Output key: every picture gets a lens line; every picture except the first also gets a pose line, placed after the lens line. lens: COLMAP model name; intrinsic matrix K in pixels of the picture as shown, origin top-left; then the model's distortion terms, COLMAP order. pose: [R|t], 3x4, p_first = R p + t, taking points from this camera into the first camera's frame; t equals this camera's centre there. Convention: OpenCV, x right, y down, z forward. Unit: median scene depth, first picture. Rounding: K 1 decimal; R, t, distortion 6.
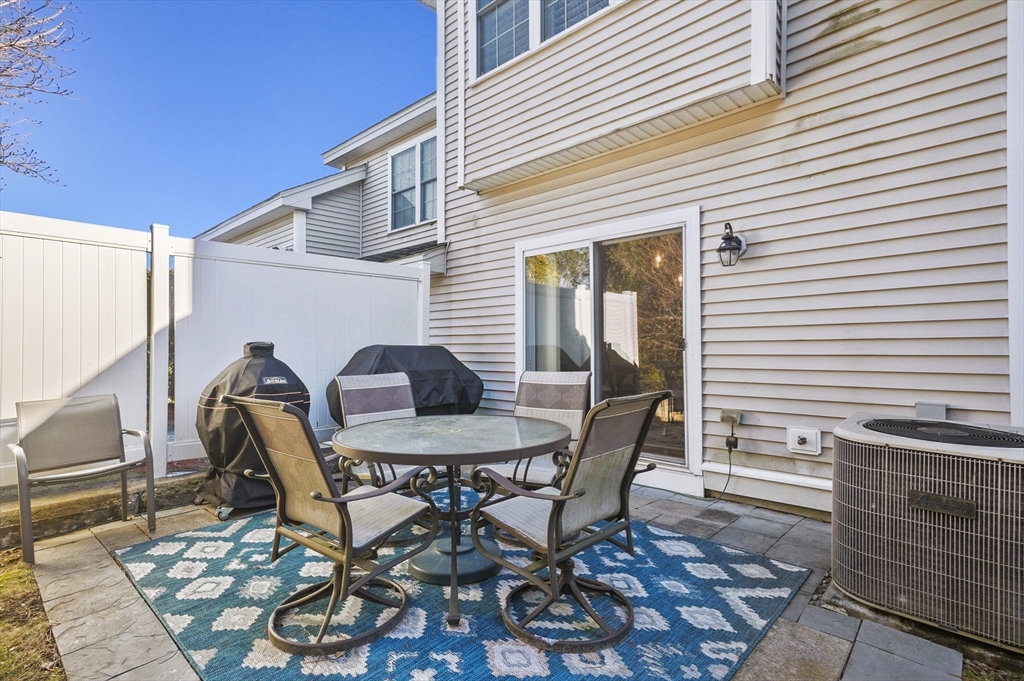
lens RADIAL K [[516.4, 0, 512.5], [0, 516.4, 342.8], [0, 0, 1]] dist [0.008032, 0.004163]
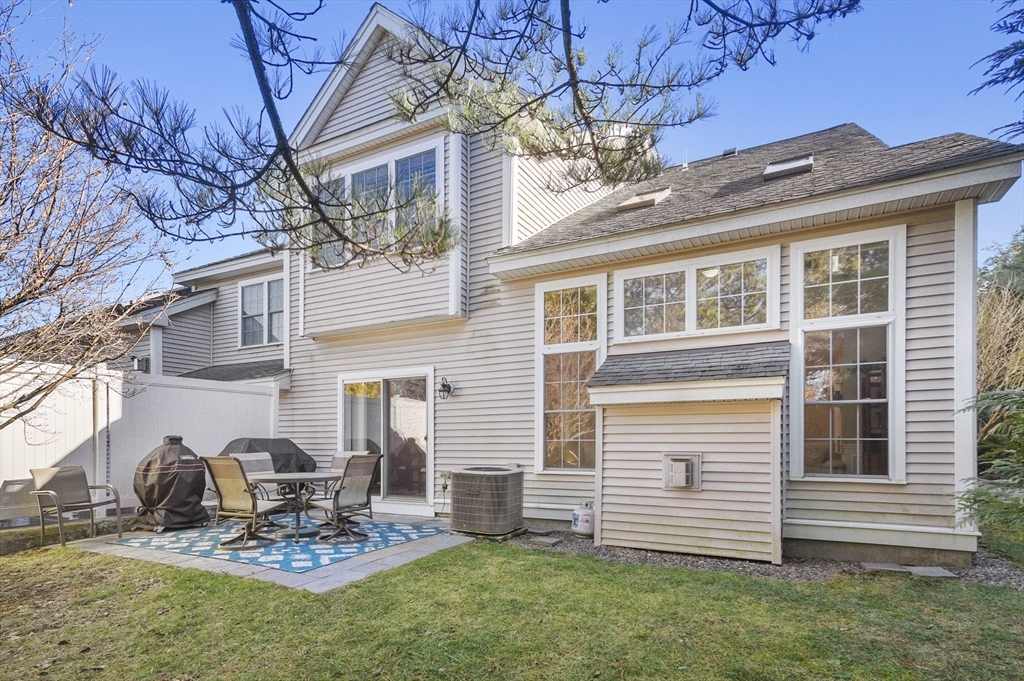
lens RADIAL K [[516.4, 0, 508.2], [0, 516.4, 440.5], [0, 0, 1]] dist [0.008032, 0.004163]
pose [[0.961216, 0.003105, 0.275778, 0.097675], [-0.003809, 0.999991, 0.002014, 0.007144], [-0.275769, -0.002986, 0.961219, -0.930863]]
